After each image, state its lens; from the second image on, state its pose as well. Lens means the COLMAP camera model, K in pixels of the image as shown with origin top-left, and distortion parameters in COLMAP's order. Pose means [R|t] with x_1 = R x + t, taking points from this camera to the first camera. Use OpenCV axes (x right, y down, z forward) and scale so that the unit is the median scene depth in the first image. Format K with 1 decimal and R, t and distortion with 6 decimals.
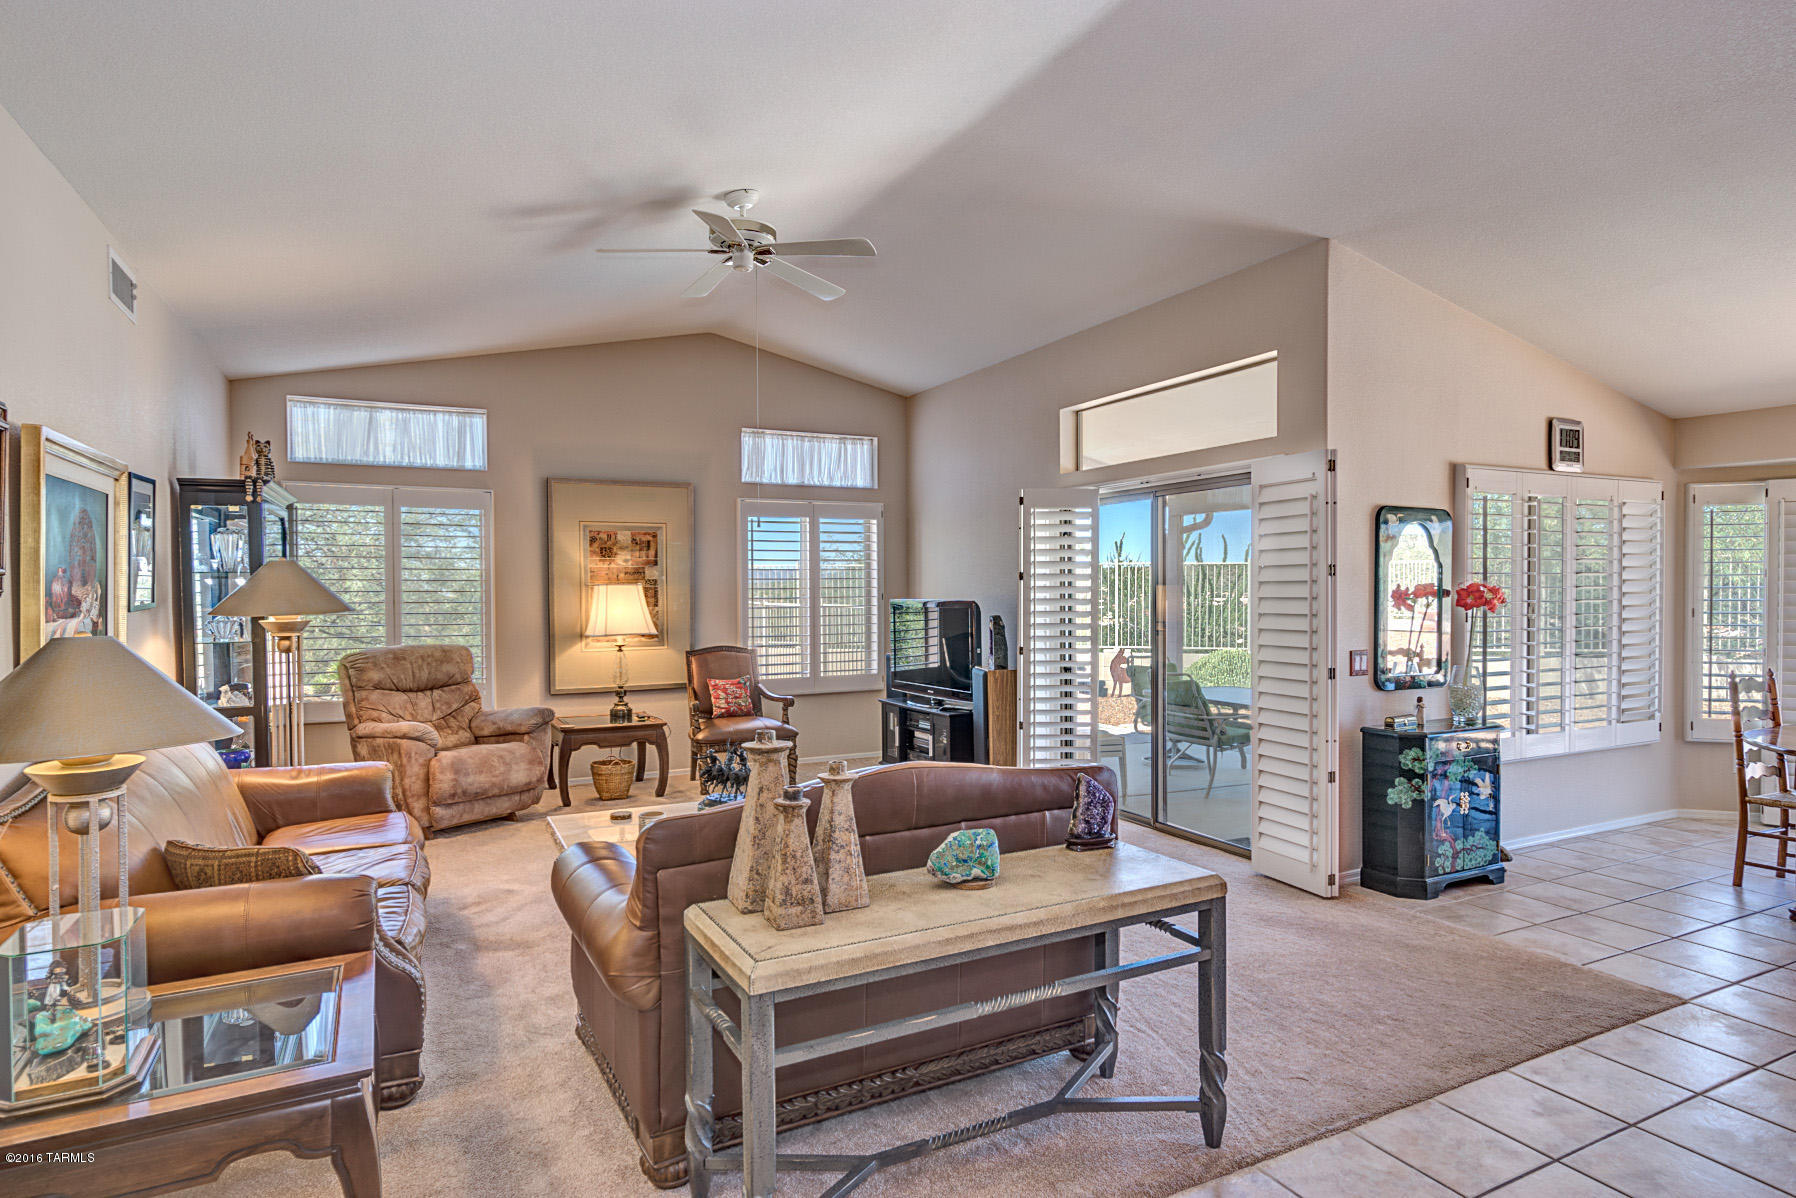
lens RADIAL K [[1000.9, 0, 898.0], [0, 1000.9, 599.0], [0, 0, 1]] dist [0.004295, -0.000397]
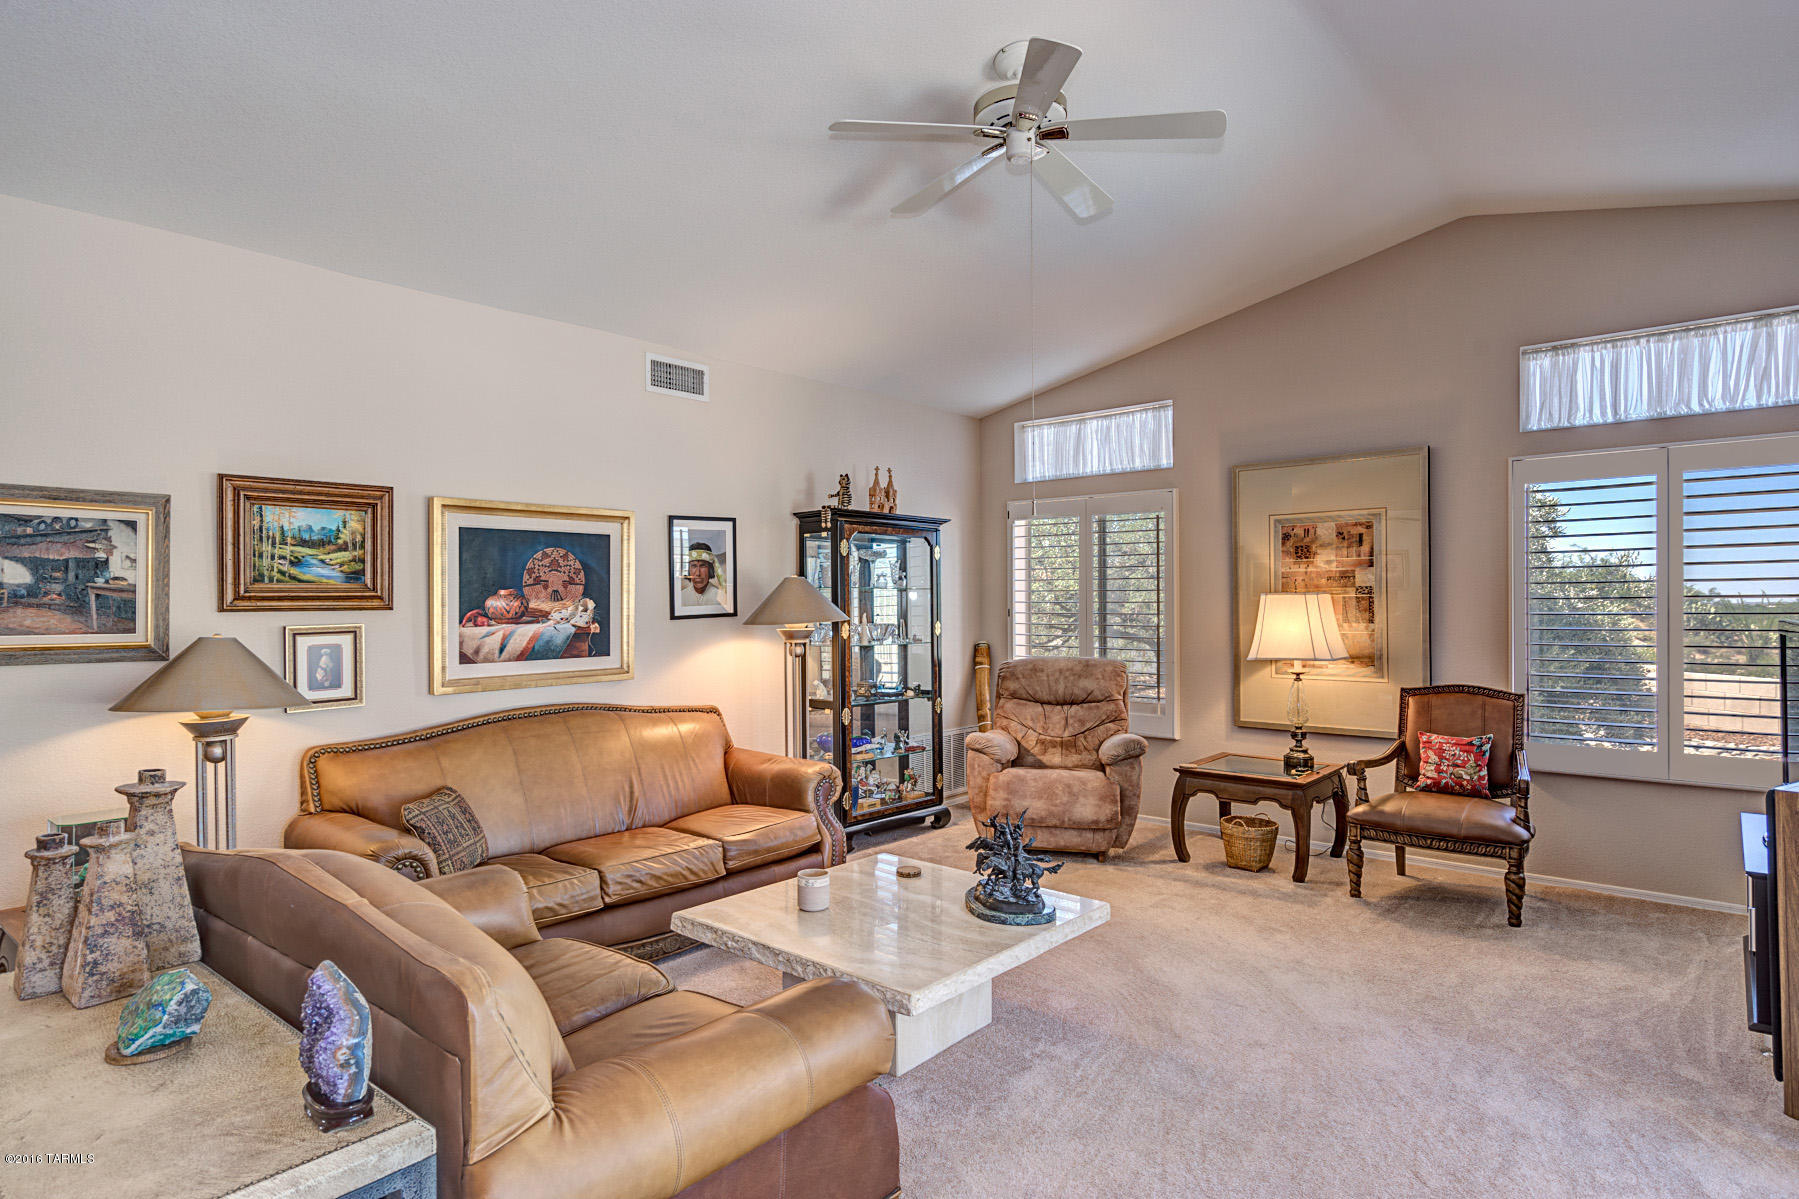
lens RADIAL K [[1002.6, 0, 899.5], [0, 1002.6, 599.5], [0, 0, 1]] dist [0.004295, -0.000397]
pose [[0.364452, -0.001763, -0.931221, 0.325807], [-0.005576, 0.999976, -0.004075, -0.005128], [0.931206, 0.006678, 0.364433, 0.434959]]
